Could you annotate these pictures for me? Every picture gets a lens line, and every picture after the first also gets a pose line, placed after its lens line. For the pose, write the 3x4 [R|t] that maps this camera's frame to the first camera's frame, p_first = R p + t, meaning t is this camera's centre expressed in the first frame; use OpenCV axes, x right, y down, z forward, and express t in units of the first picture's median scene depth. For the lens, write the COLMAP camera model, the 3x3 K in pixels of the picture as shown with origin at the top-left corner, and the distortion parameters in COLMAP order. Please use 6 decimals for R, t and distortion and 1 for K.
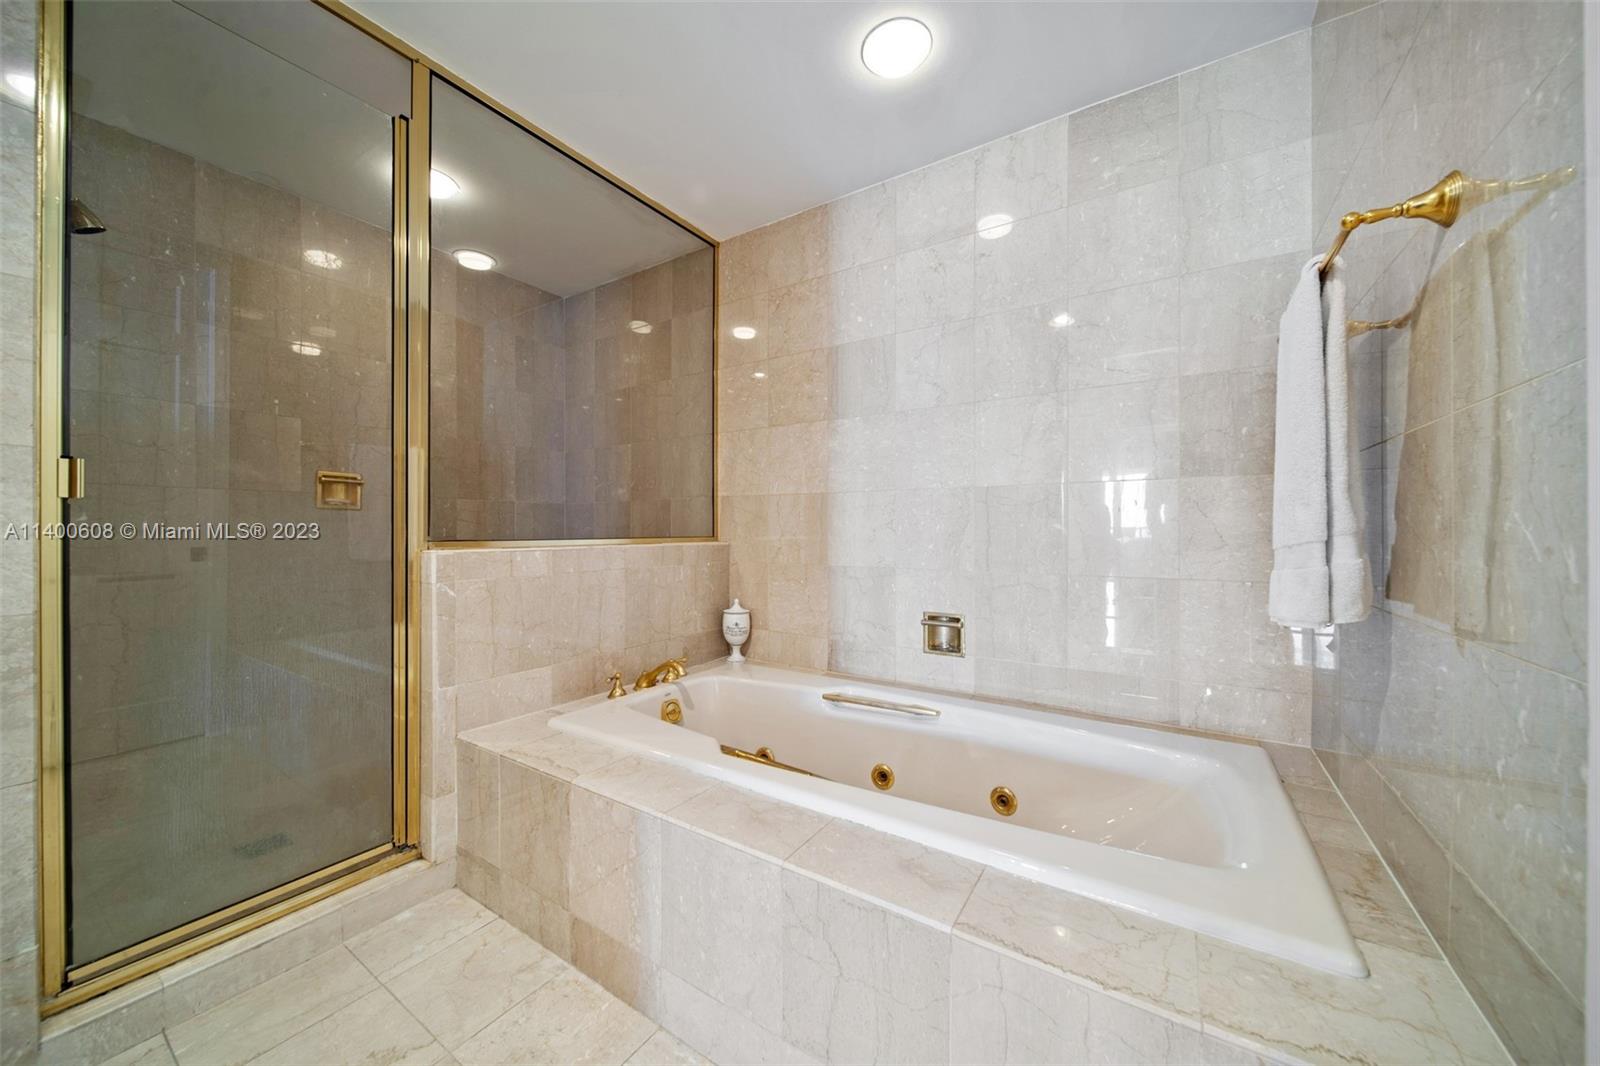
lens RADIAL K [[559.3, 0, 794.7], [0, 559.3, 529.5], [0, 0, 1]] dist [-0.001006, -0.000467]
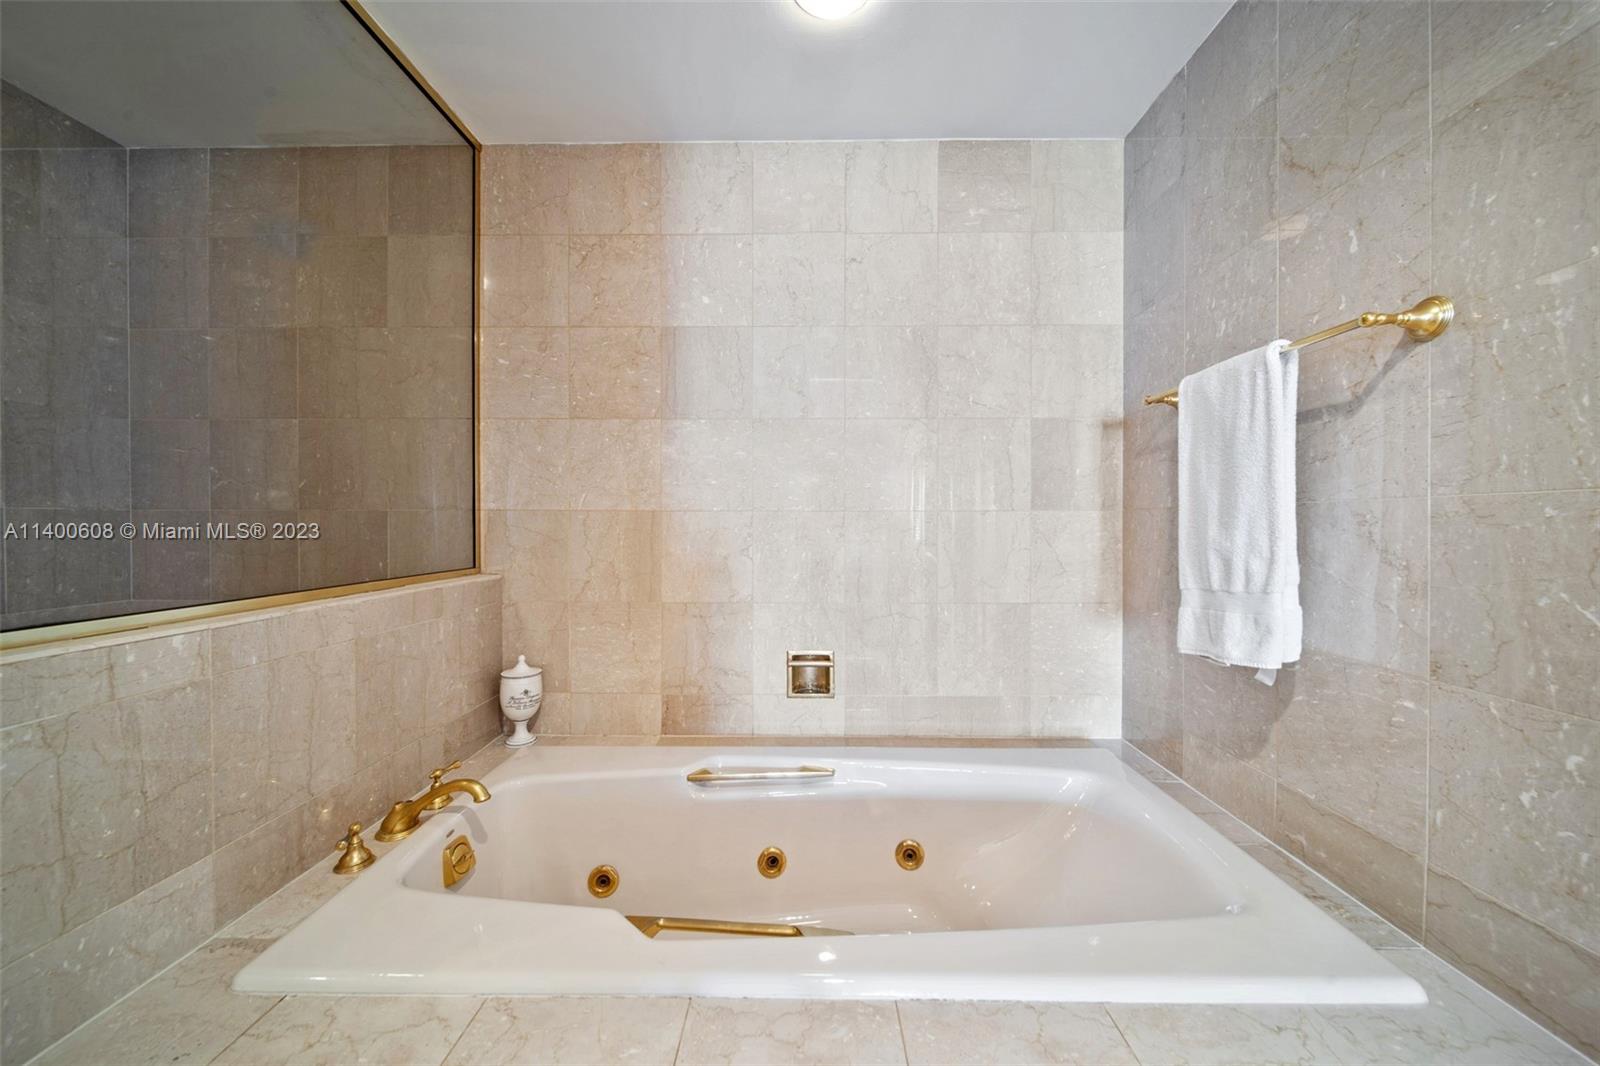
lens RADIAL K [[559.3, 0, 794.7], [0, 559.3, 529.5], [0, 0, 1]] dist [-0.001006, -0.000467]
pose [[0.846512, -0.004217, 0.532353, -0.242299], [-0.000671, 0.999959, 0.008987, -0.055606], [-0.532369, -0.007965, 0.846475, 0.272451]]
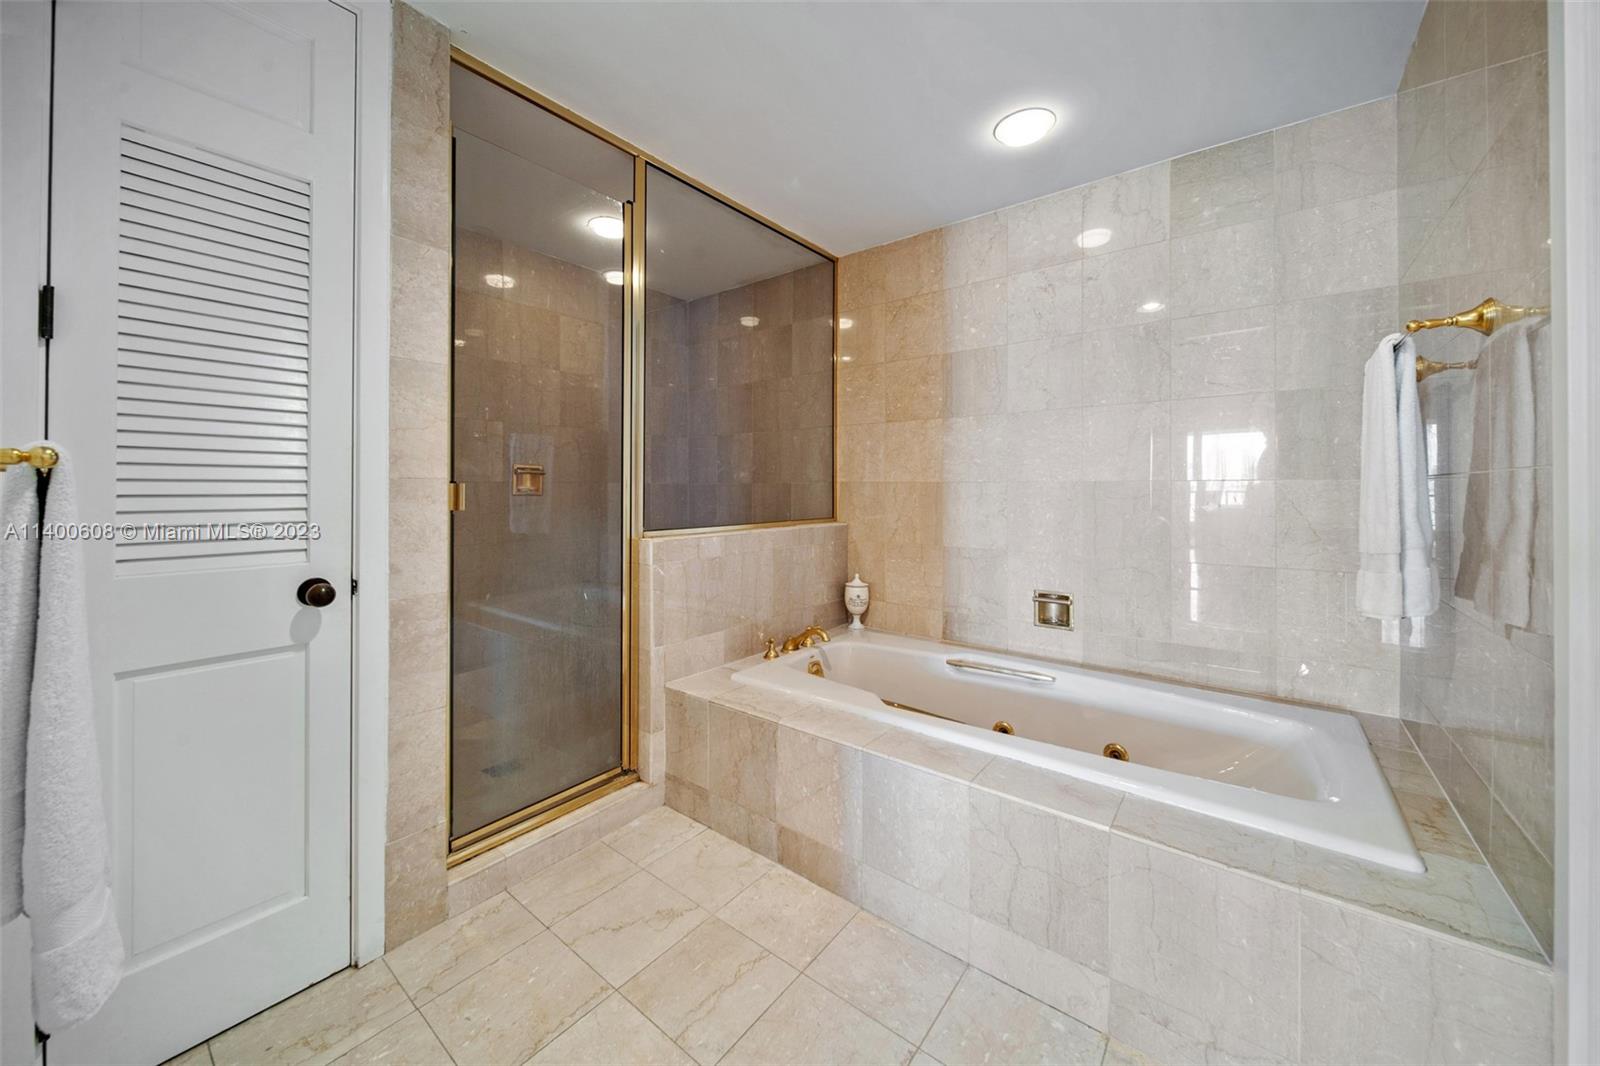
lens RADIAL K [[572.7, 0, 795.7], [0, 572.7, 485.9], [0, 0, 1]] dist [-0.000496, -0.000440]
pose [[0.996131, 0.000373, -0.087880, -0.162042], [-0.000829, 0.999986, -0.005157, -0.062147], [0.087876, 0.005209, 0.996118, -0.219065]]
